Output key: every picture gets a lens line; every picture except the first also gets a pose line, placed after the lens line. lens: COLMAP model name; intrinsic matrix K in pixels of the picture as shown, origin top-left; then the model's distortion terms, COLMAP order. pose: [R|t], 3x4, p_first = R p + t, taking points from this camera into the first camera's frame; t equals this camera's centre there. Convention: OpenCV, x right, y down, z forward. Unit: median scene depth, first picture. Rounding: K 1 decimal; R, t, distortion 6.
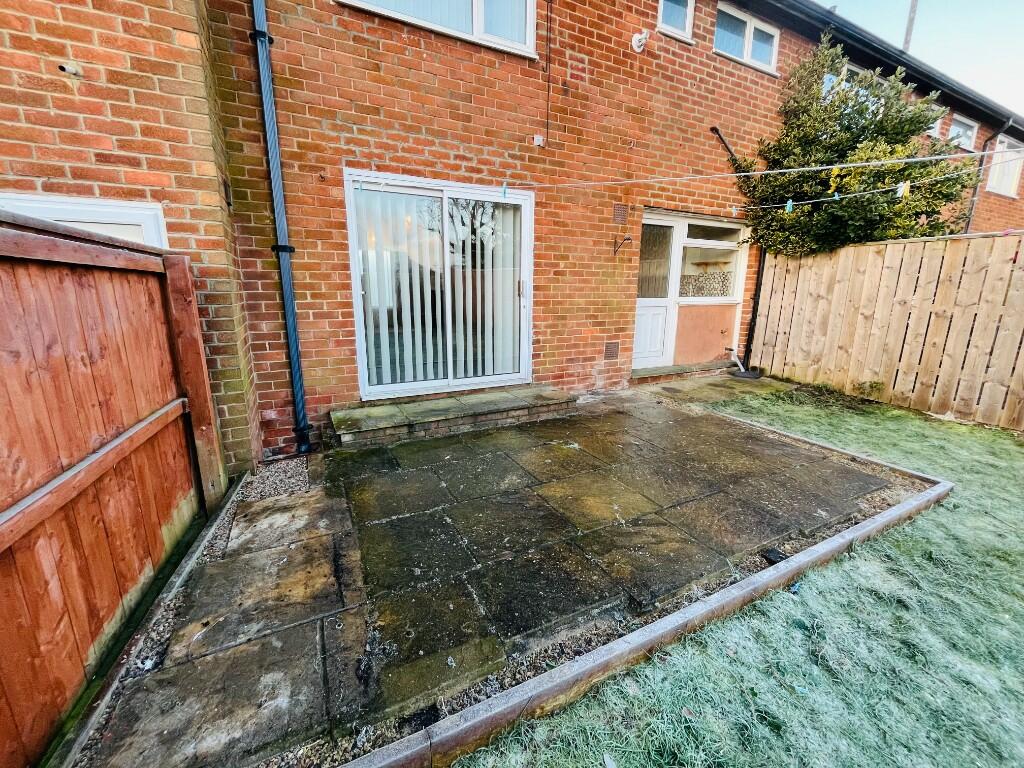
lens RADIAL K [[415.5, 0, 510.5], [0, 415.5, 382.6], [0, 0, 1]] dist [-0.002949, -0.000870]
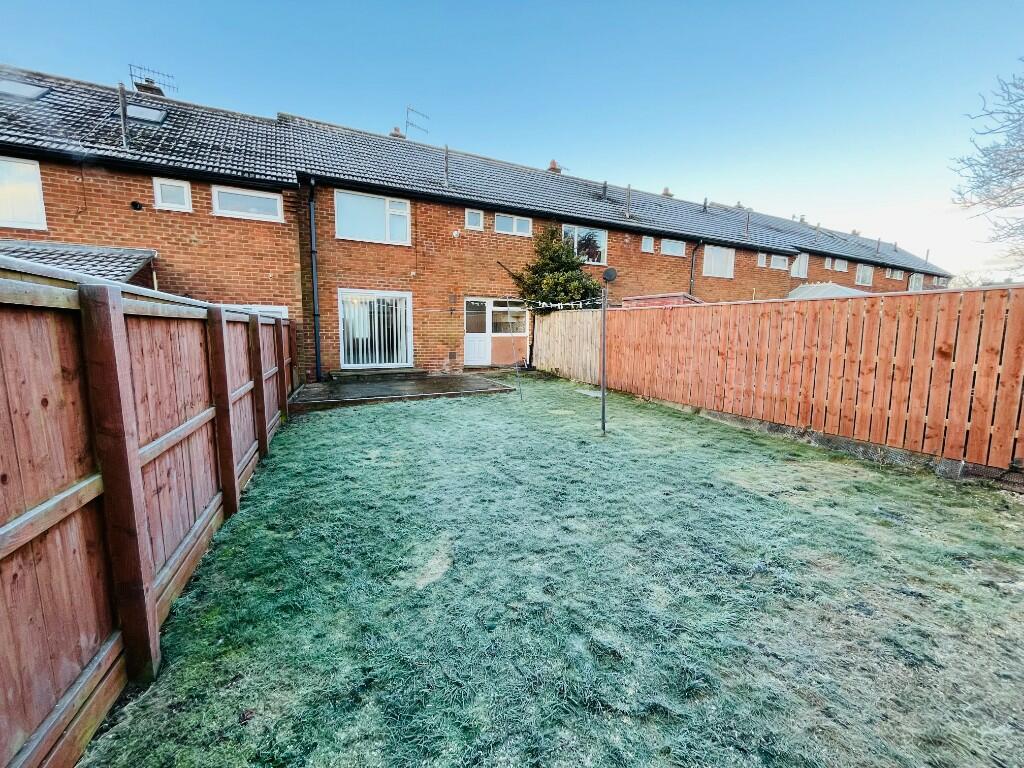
lens RADIAL K [[415.5, 0, 510.5], [0, 415.5, 382.6], [0, 0, 1]] dist [-0.002949, -0.000870]
pose [[0.999948, 0.007266, 0.007133, 0.699114], [-0.006614, 0.996140, -0.087529, 0.347617], [-0.007742, 0.087478, 0.996136, -1.635984]]
